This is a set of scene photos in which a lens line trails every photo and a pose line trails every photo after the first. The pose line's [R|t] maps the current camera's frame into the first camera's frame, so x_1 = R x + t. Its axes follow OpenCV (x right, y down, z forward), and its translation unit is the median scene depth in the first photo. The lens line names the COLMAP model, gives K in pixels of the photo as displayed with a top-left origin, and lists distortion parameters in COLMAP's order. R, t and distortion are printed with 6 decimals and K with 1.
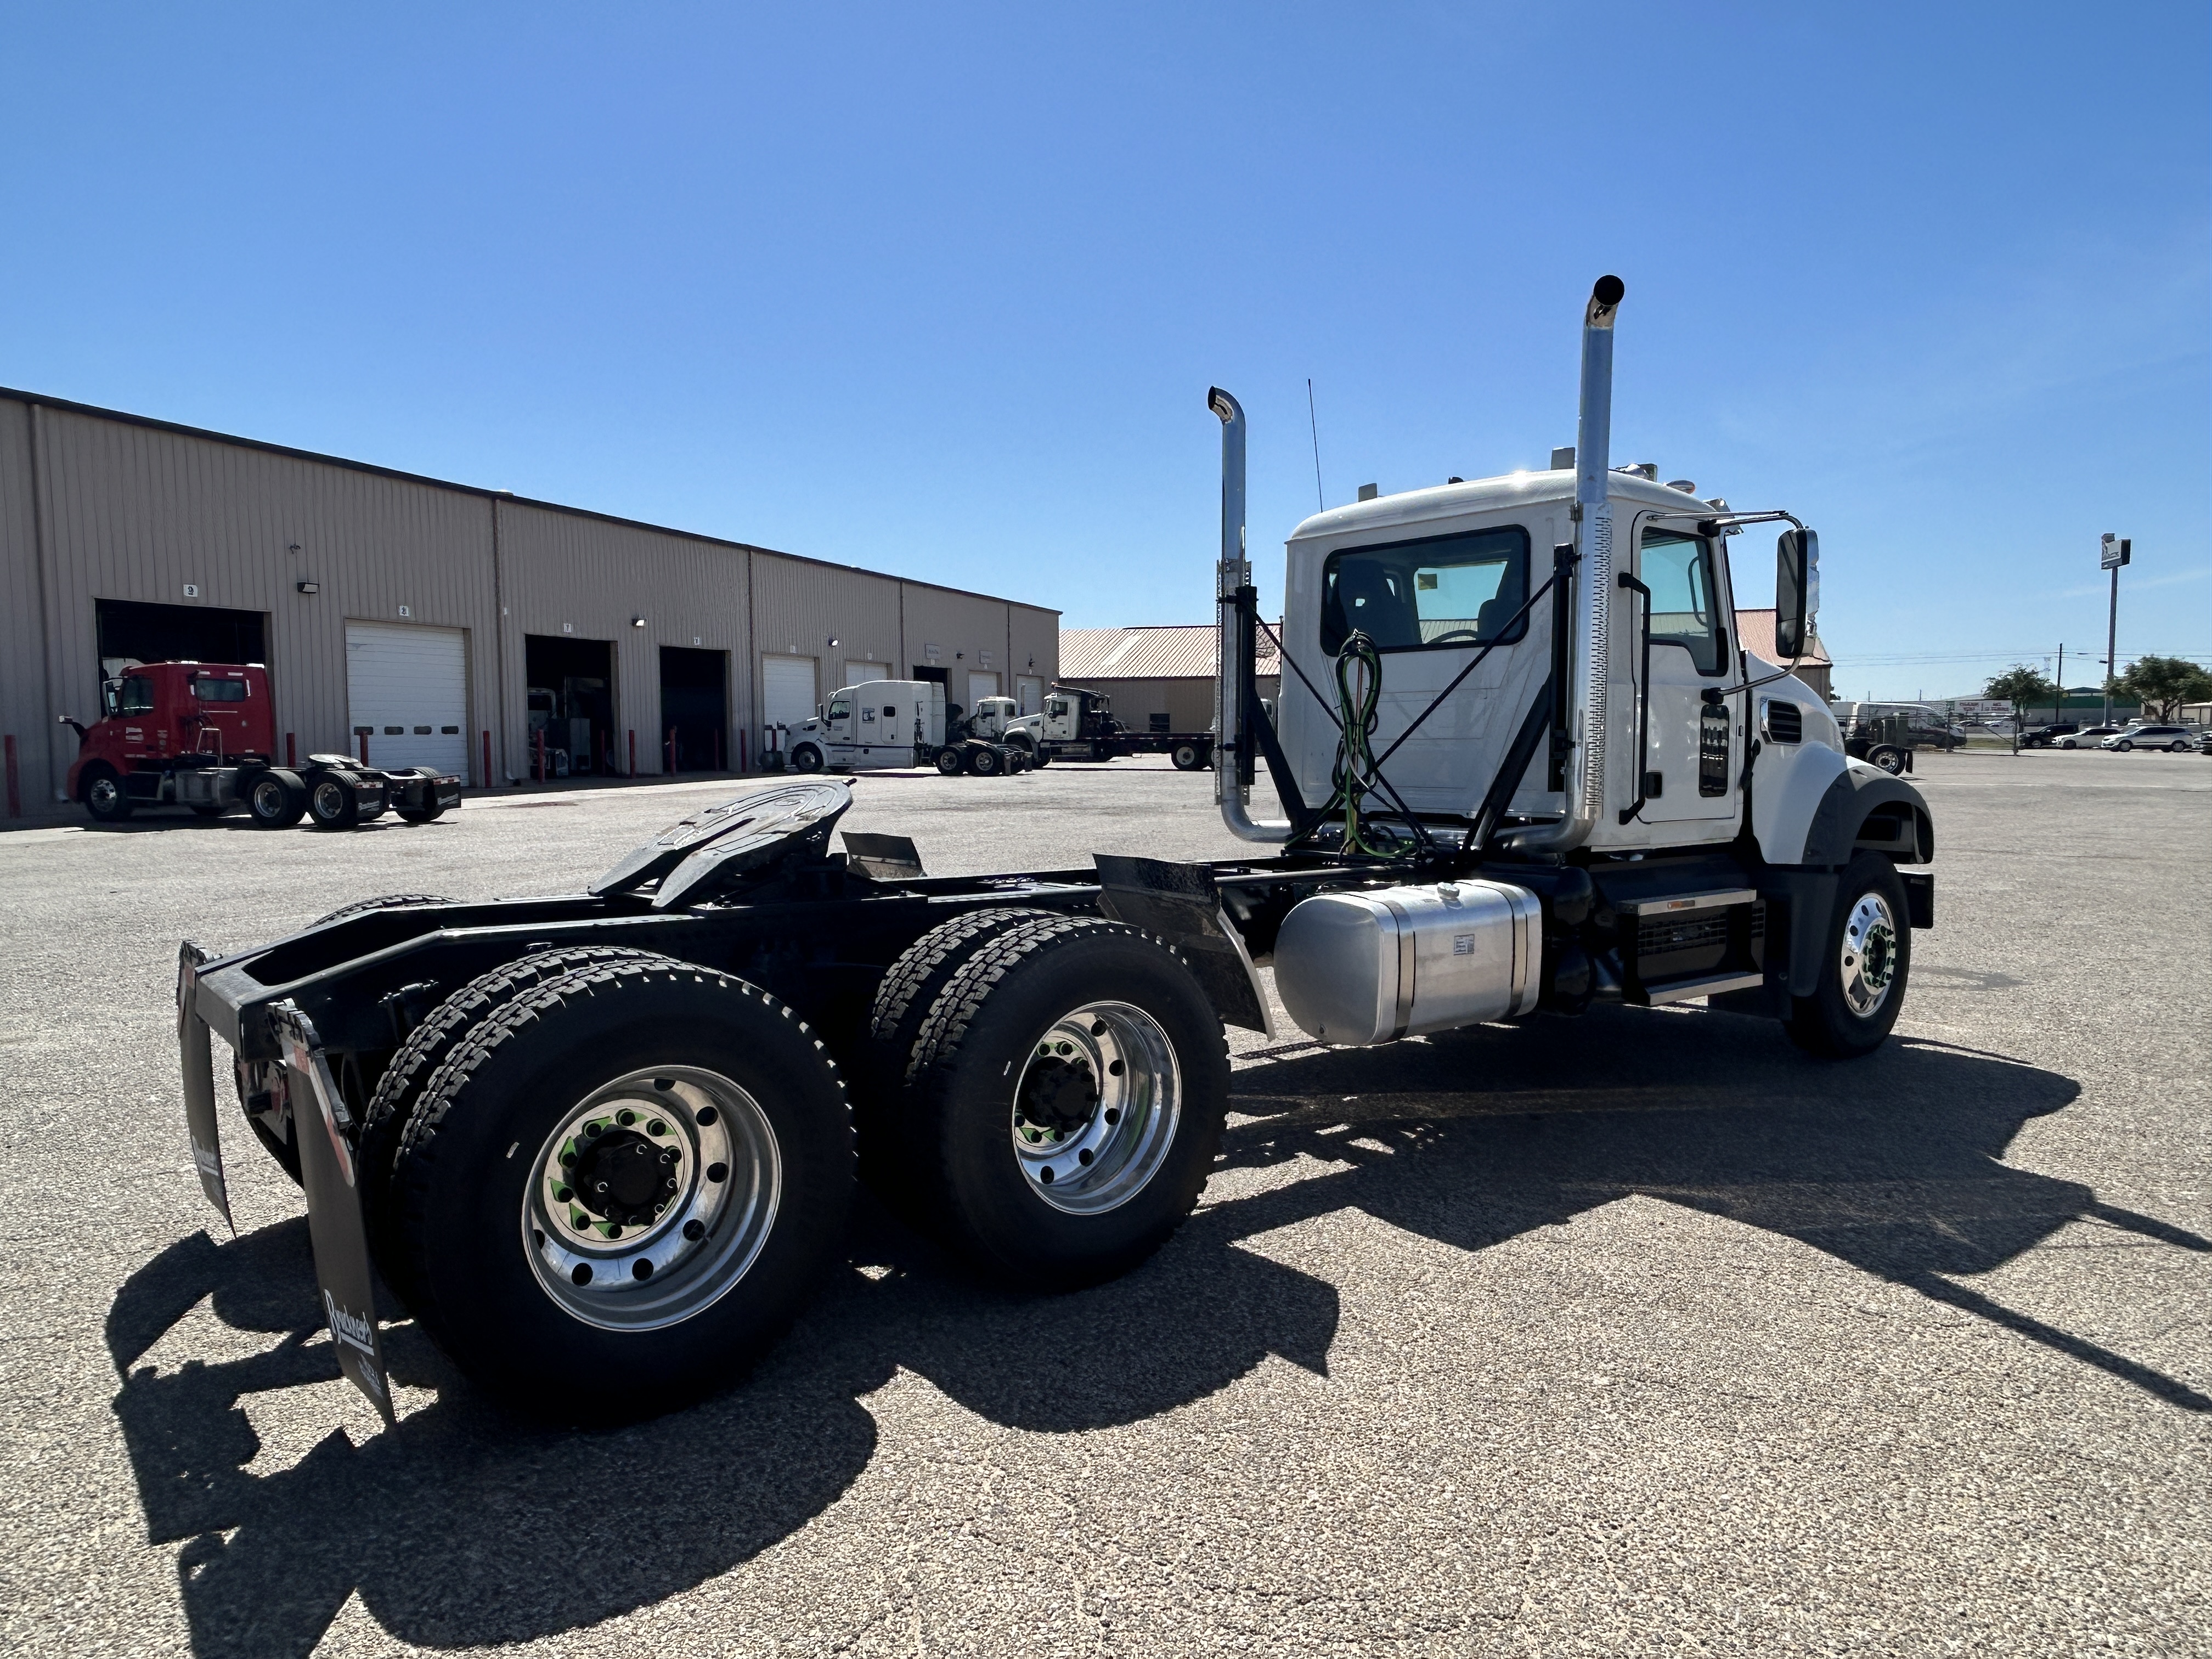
lens RADIAL K [[1452.3, 0, 1108.3], [0, 1452.3, 840.2], [0, 0, 1]] dist [0.001790, 0.000571]
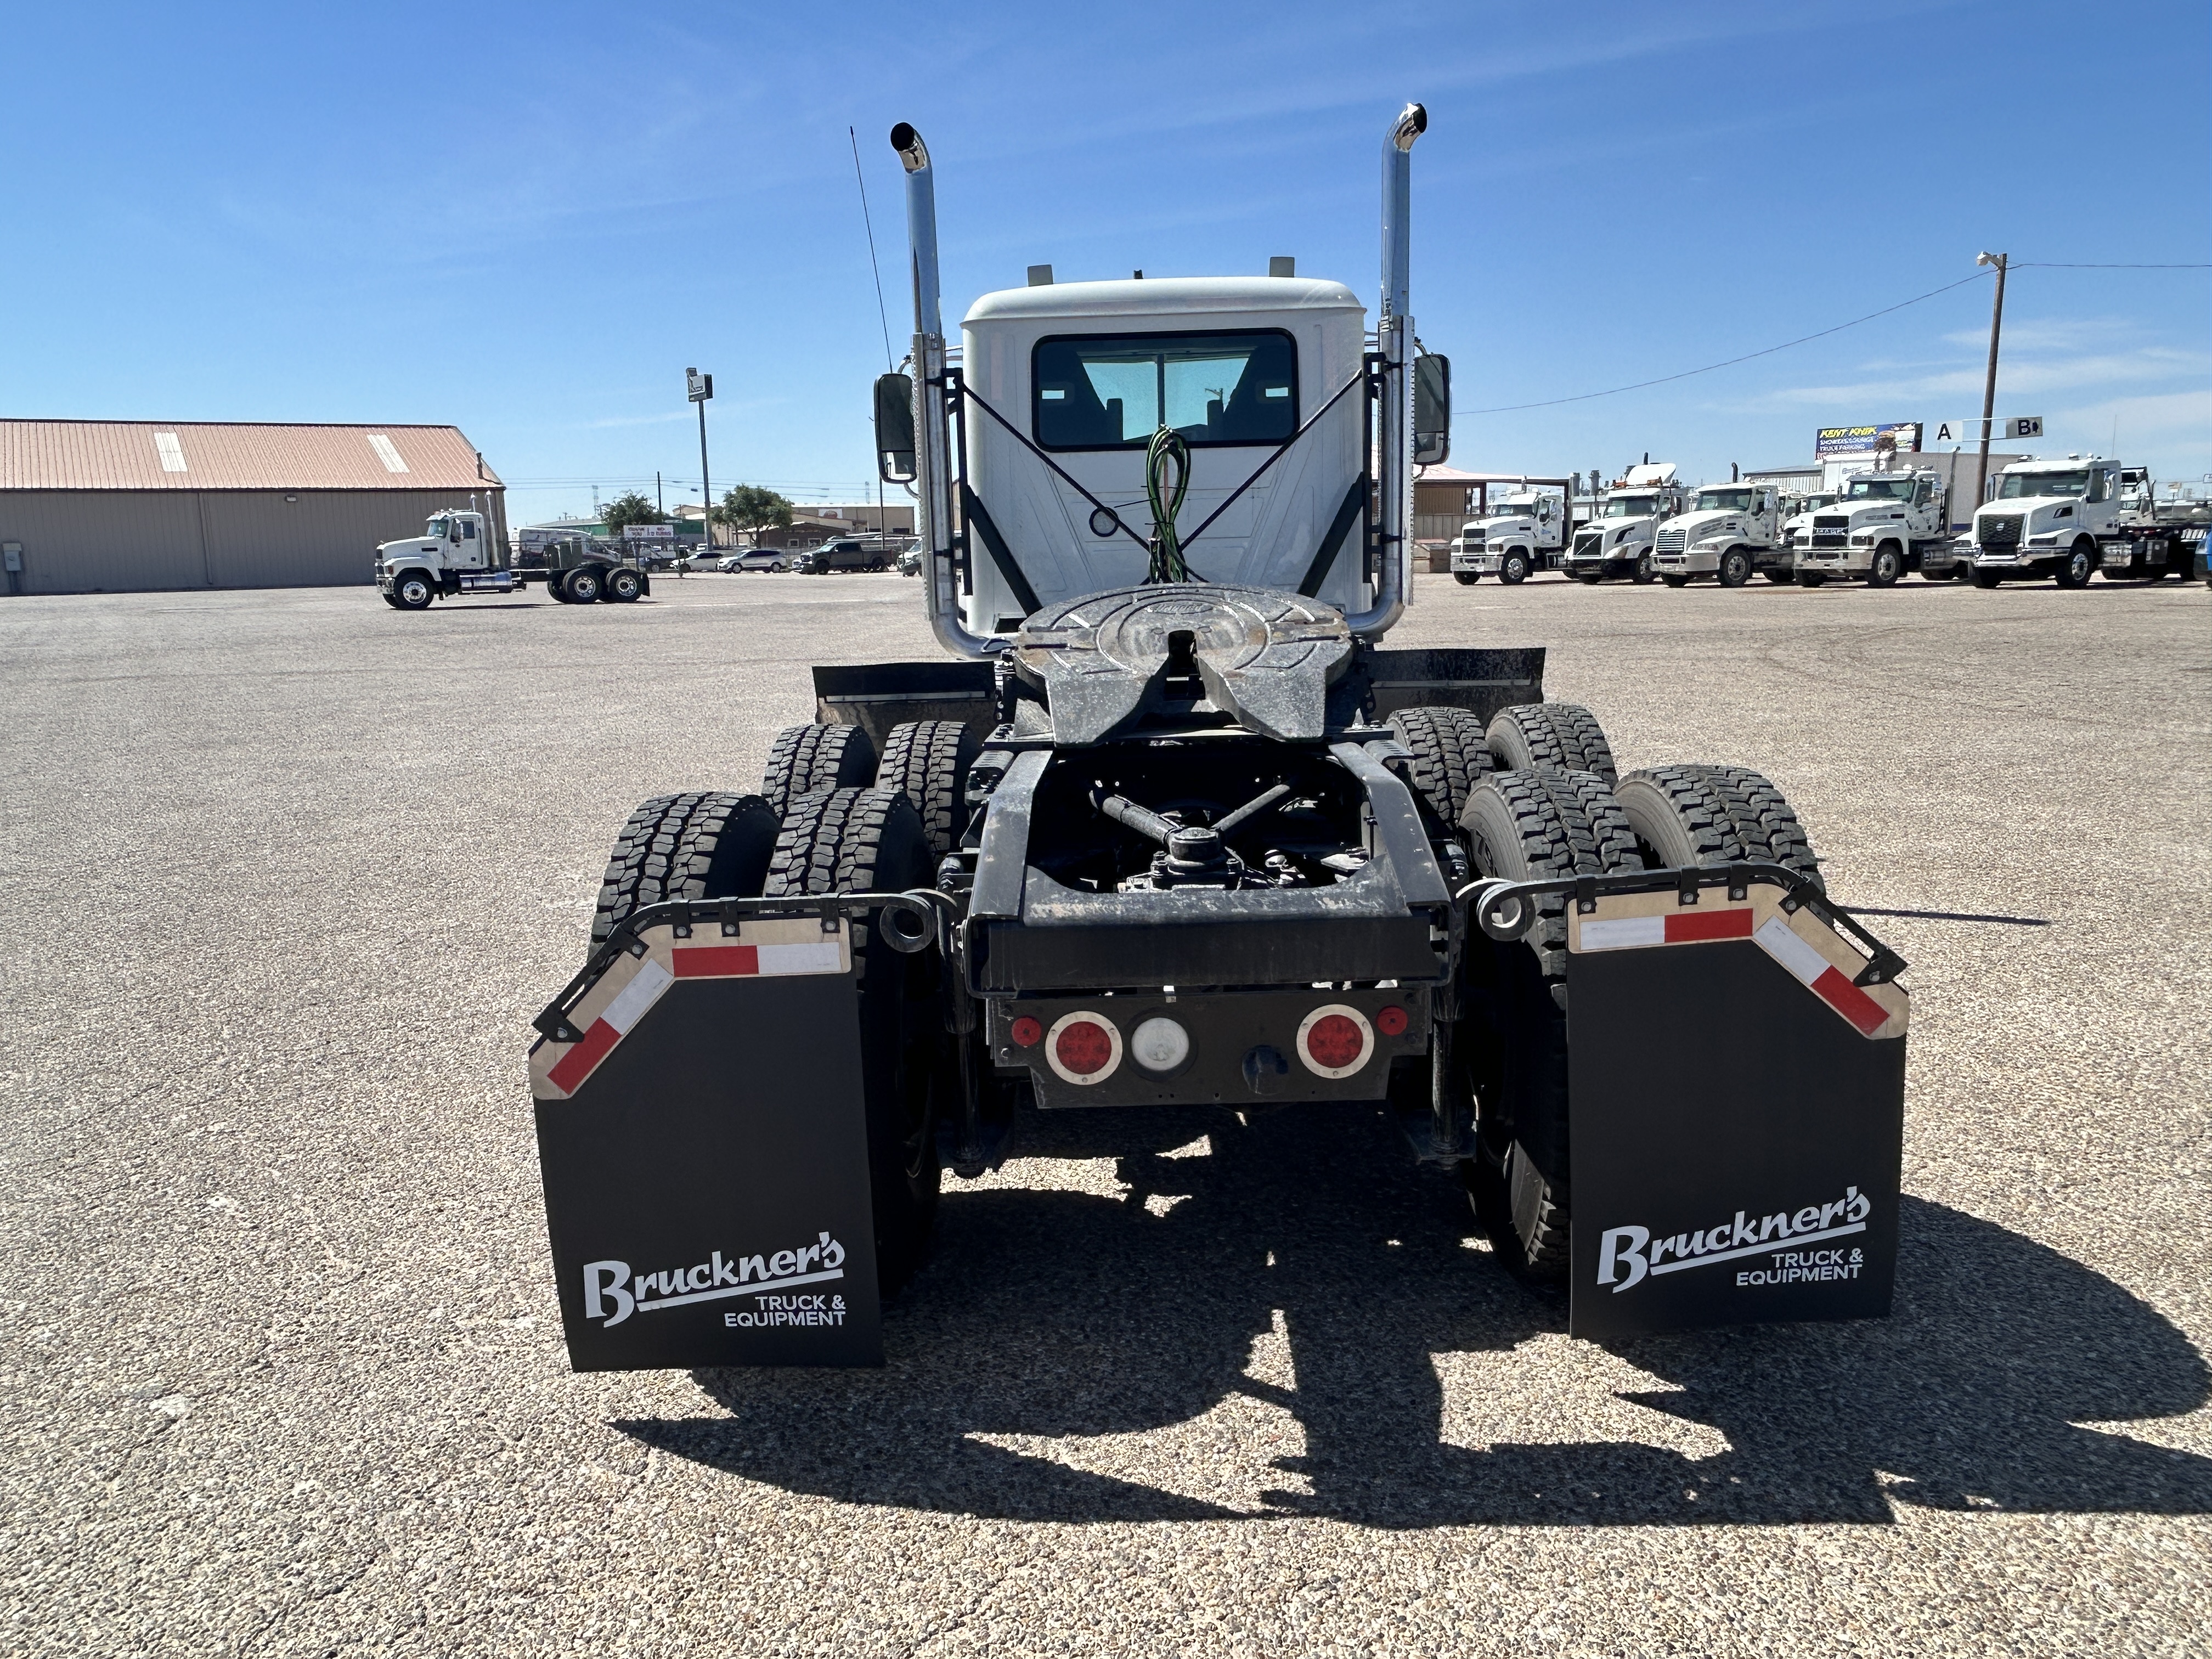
lens RADIAL K [[1560.1, 0, 1107.6], [0, 1560.1, 826.8], [0, 0, 1]] dist [0.004913, -0.001001]
pose [[0.646507, -0.145488, 0.748907, -0.693374], [0.074898, 0.989010, 0.127475, -0.015708], [-0.759223, -0.026322, 0.650298, 0.355524]]
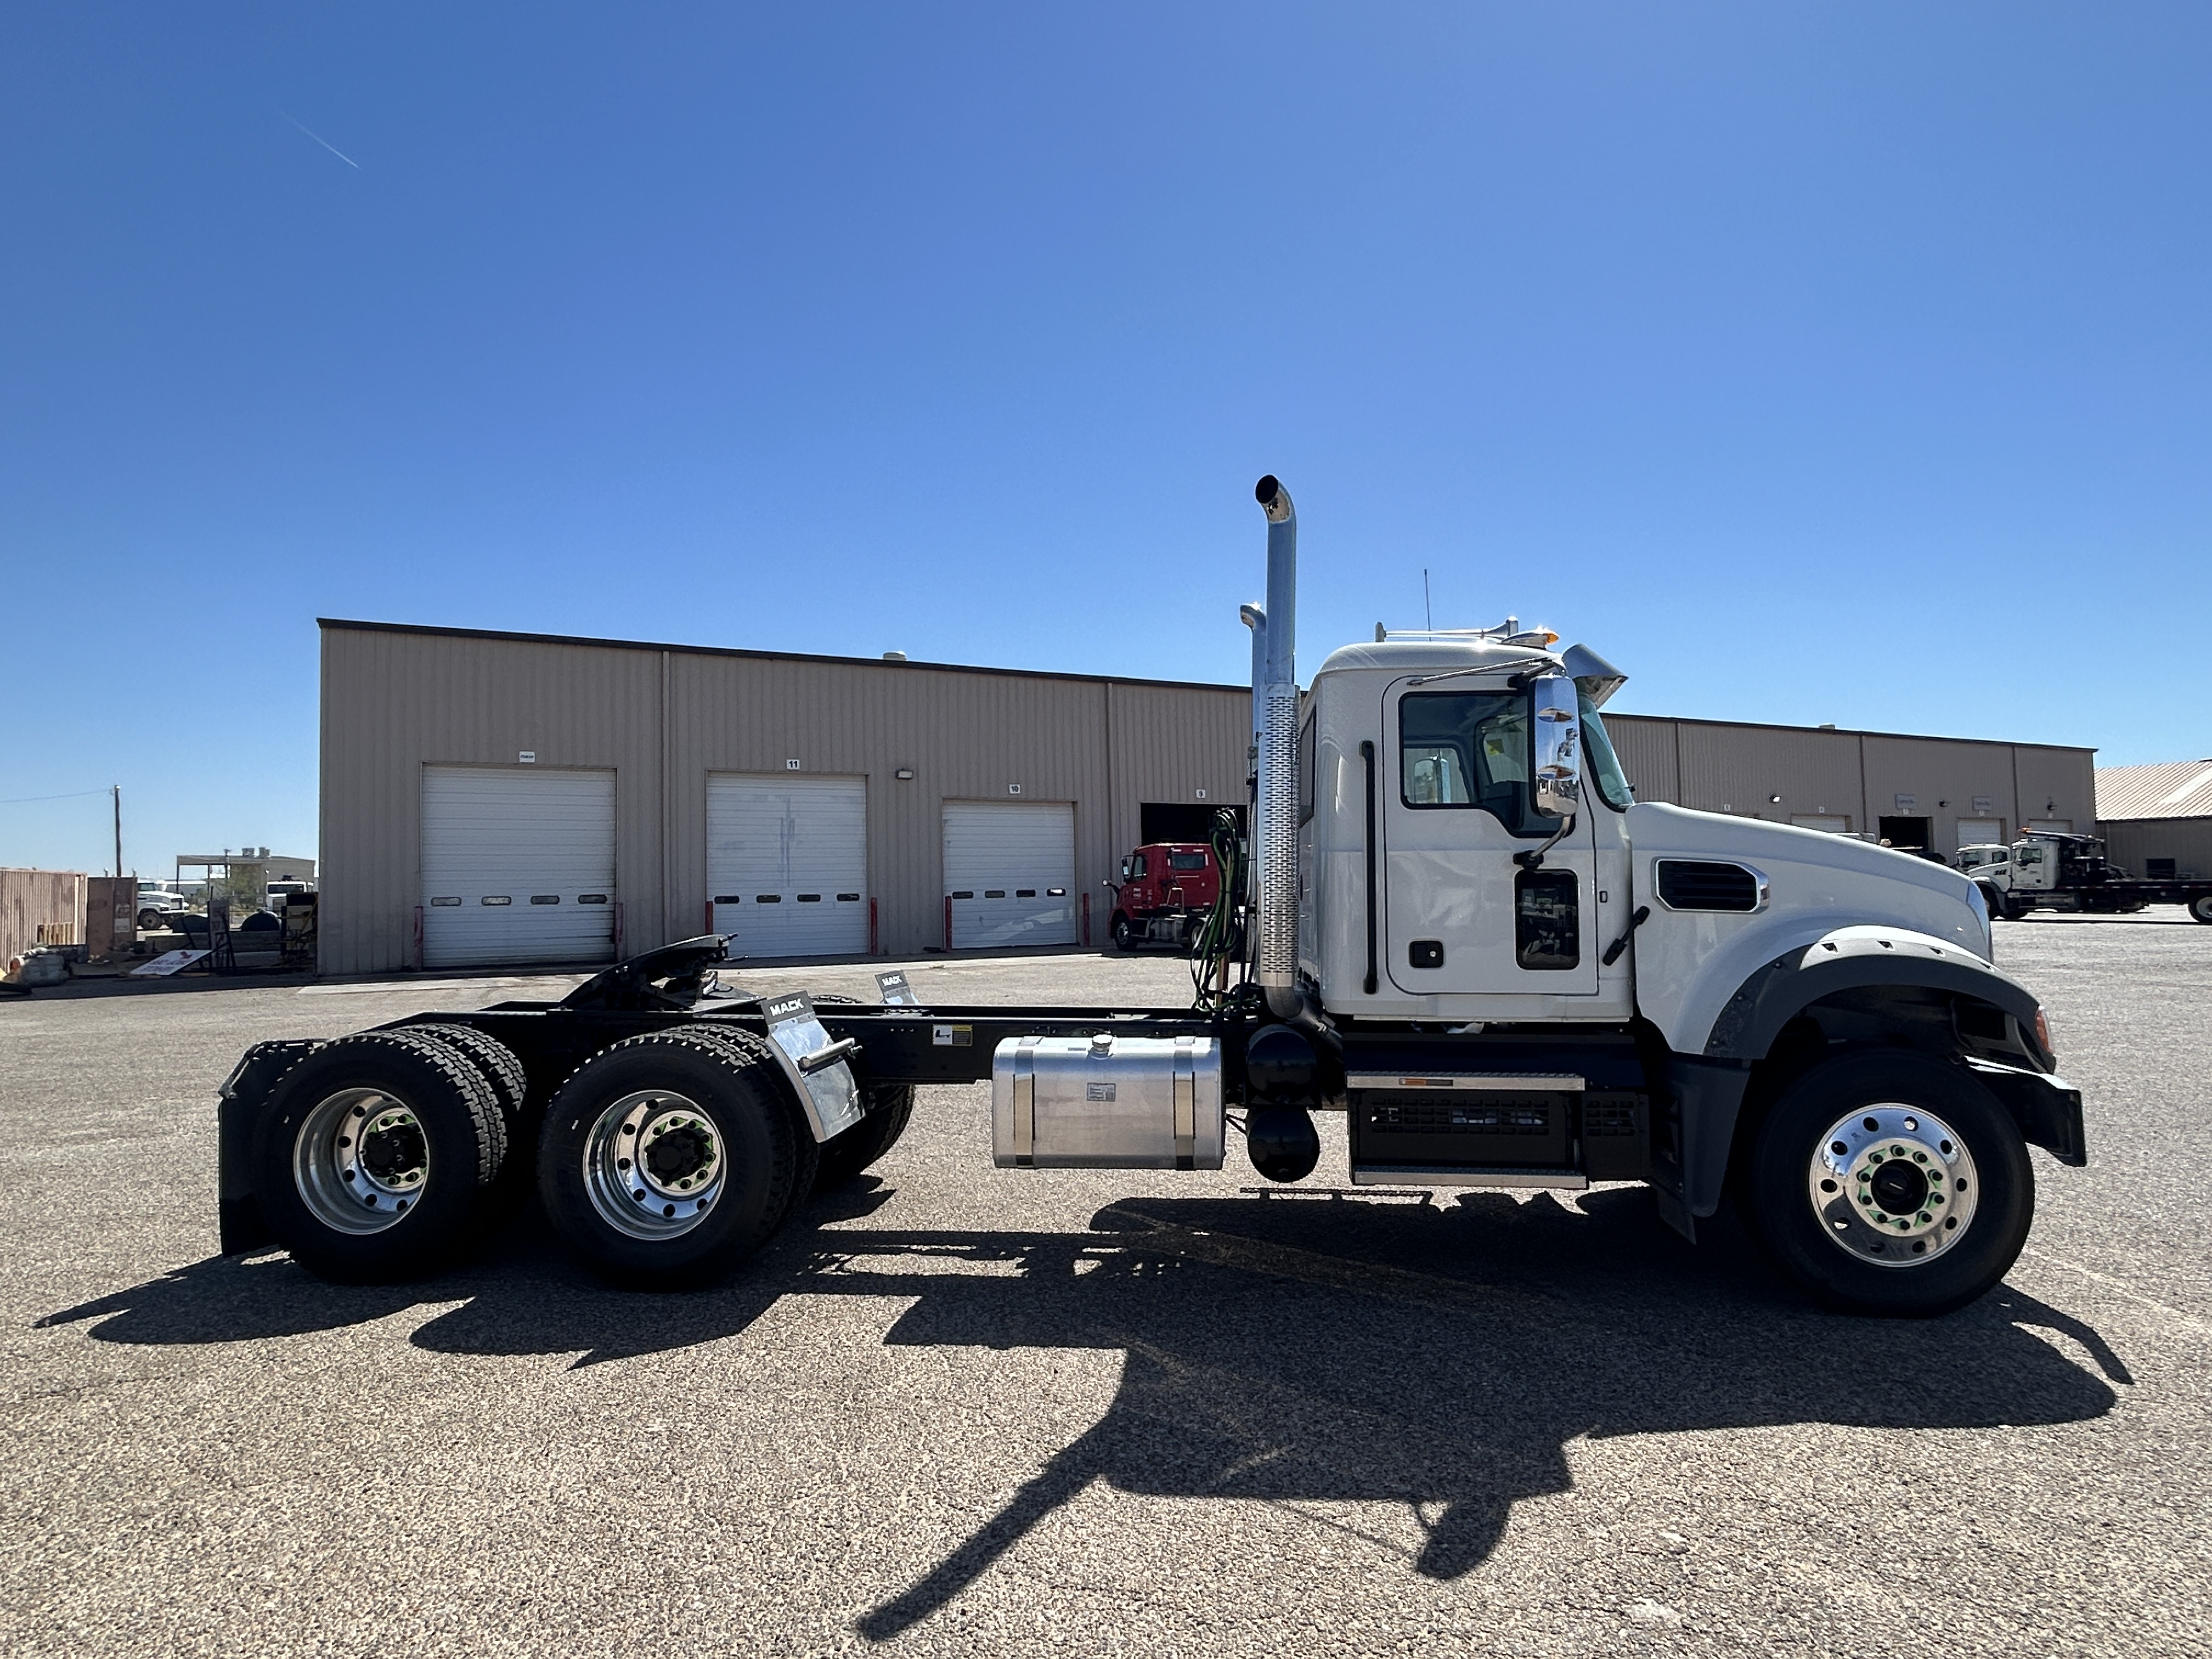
lens RADIAL K [[1229.7, 0, 1105.8], [0, 1229.7, 833.2], [0, 0, 1]] dist [0.000704, 0.002399]
pose [[0.720404, -0.039306, -0.692440, 0.784398], [-0.040841, 0.994256, -0.098929, -0.028602], [0.692352, 0.099549, 0.714660, 0.262386]]
